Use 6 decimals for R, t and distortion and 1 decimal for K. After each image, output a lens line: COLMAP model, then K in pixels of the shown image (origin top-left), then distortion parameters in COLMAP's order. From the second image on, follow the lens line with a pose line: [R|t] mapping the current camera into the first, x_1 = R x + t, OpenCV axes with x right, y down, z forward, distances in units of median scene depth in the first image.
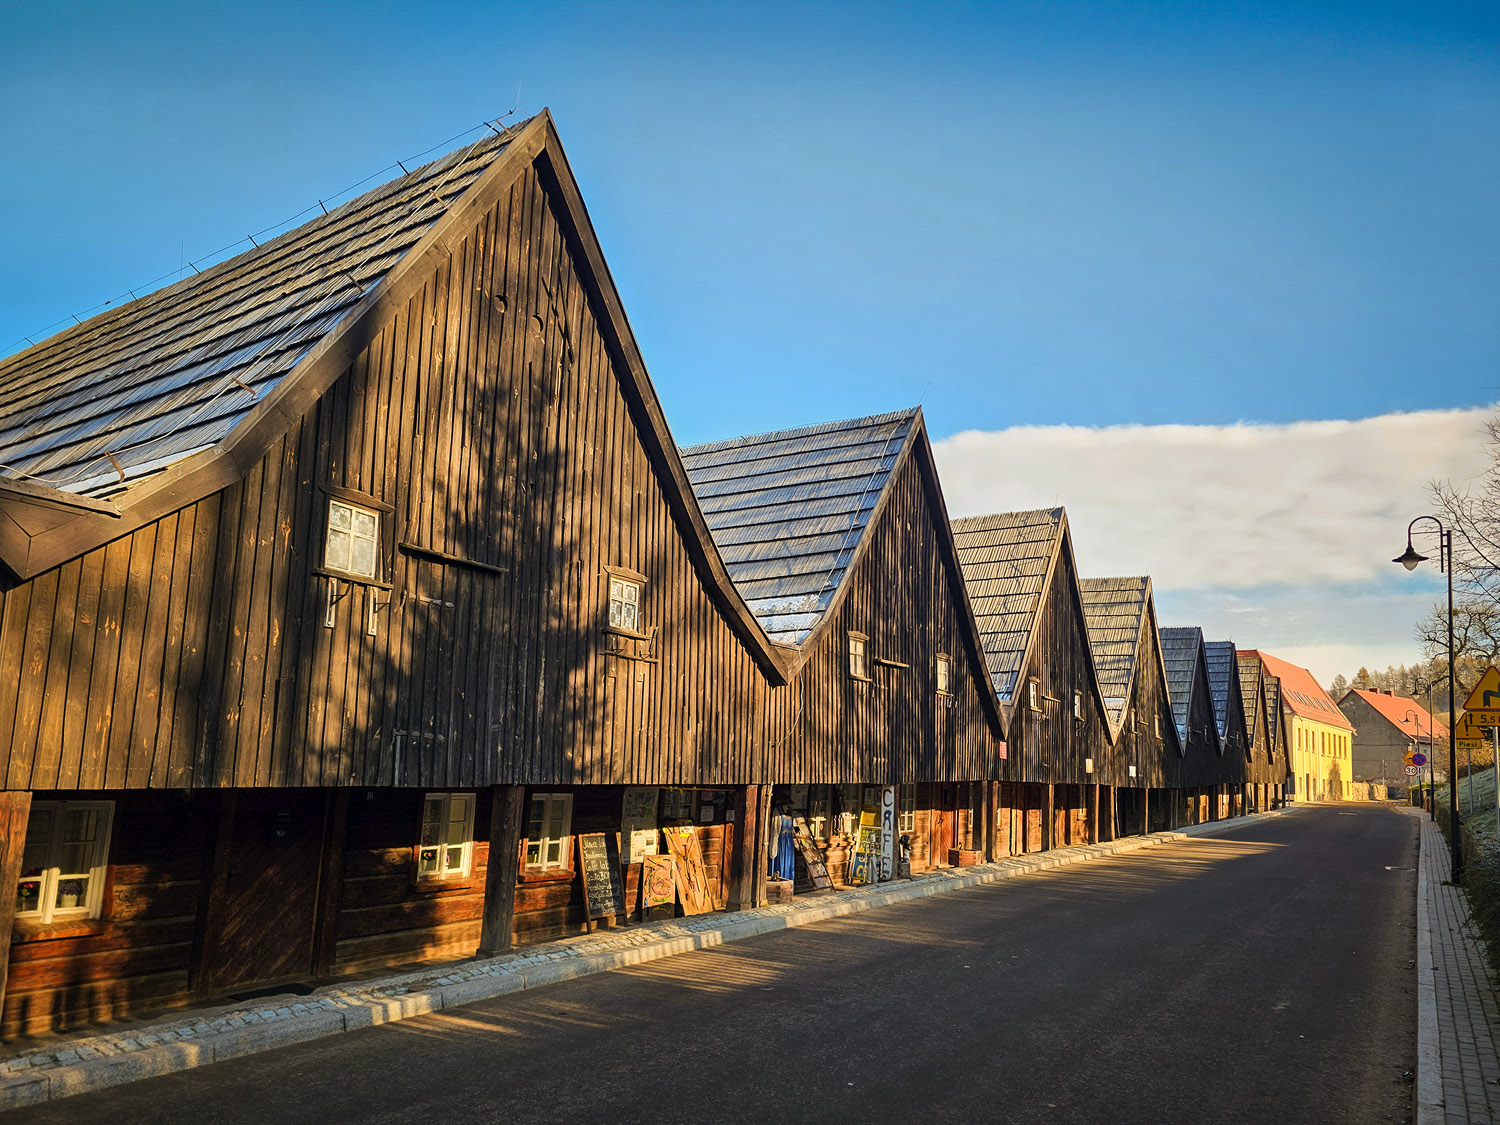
lens RADIAL K [[1000.0, 0, 764.3], [0, 1000.0, 647.1], [0, 0, 1]] dist [0.025782, -0.013877]
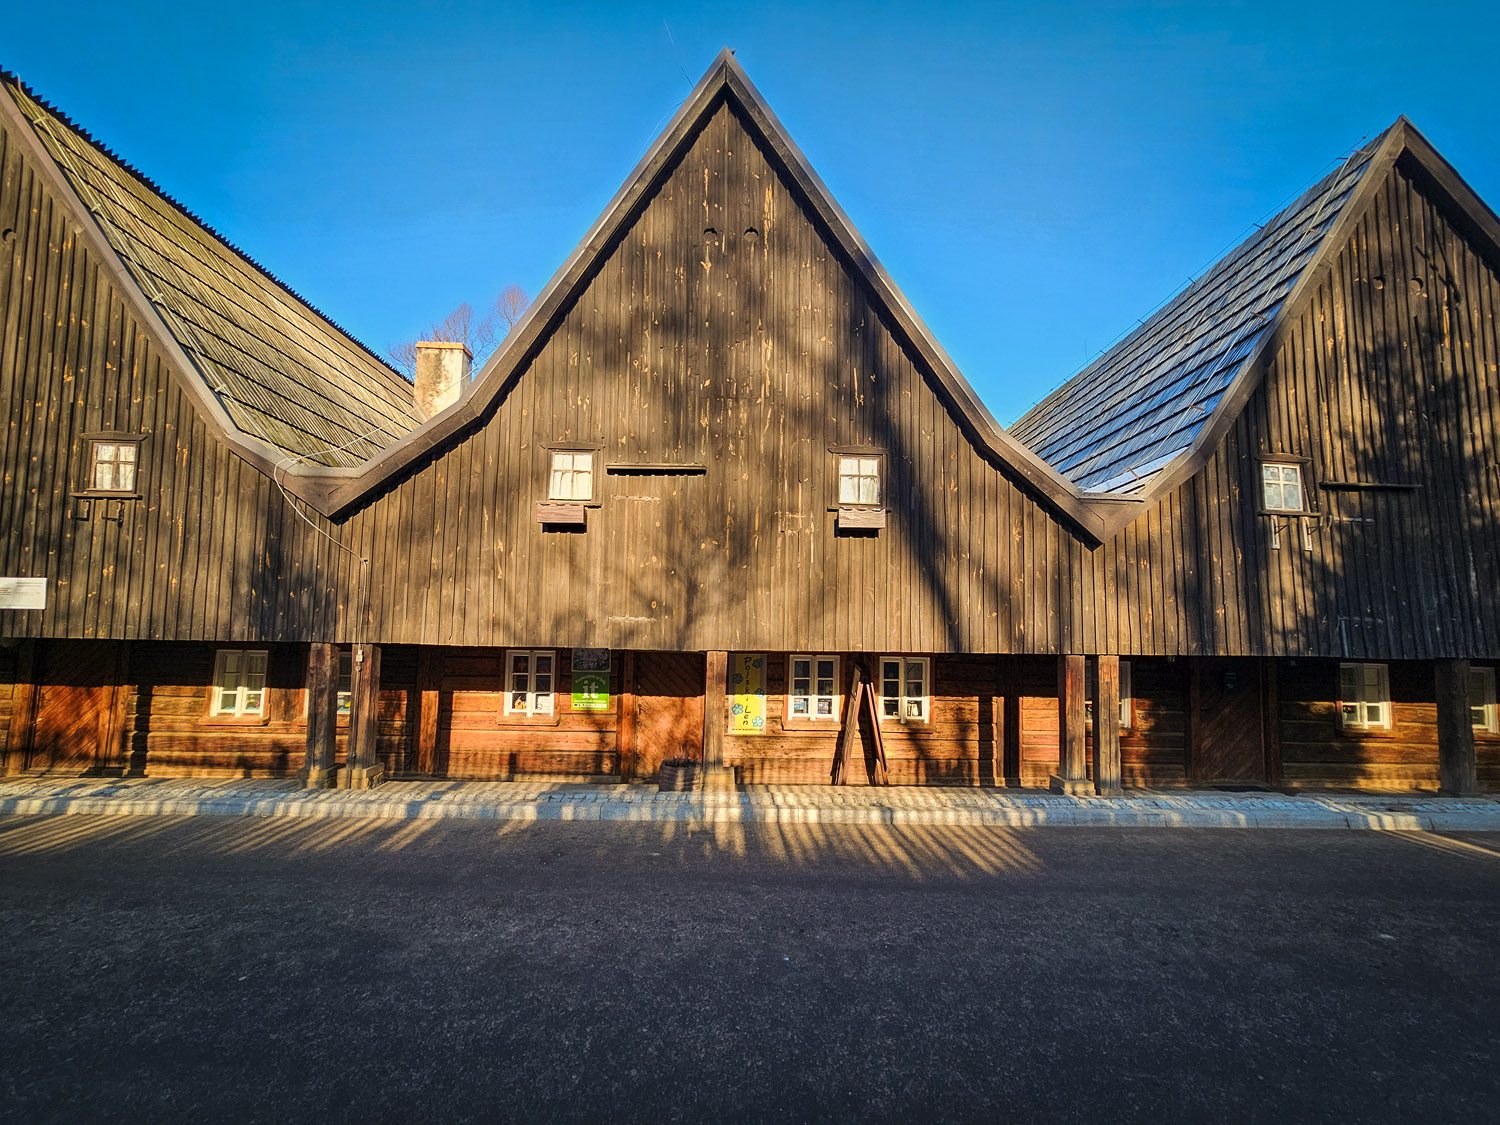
lens RADIAL K [[603.2, 0, 754.8], [0, 603.2, 569.1], [0, 0, 1]] dist [-0.010927, 0.000119]
pose [[0.534170, -0.100080, -0.839432, -0.089224], [0.096856, 0.993674, -0.056836, -0.011978], [0.839811, -0.050944, 0.540484, -0.103749]]
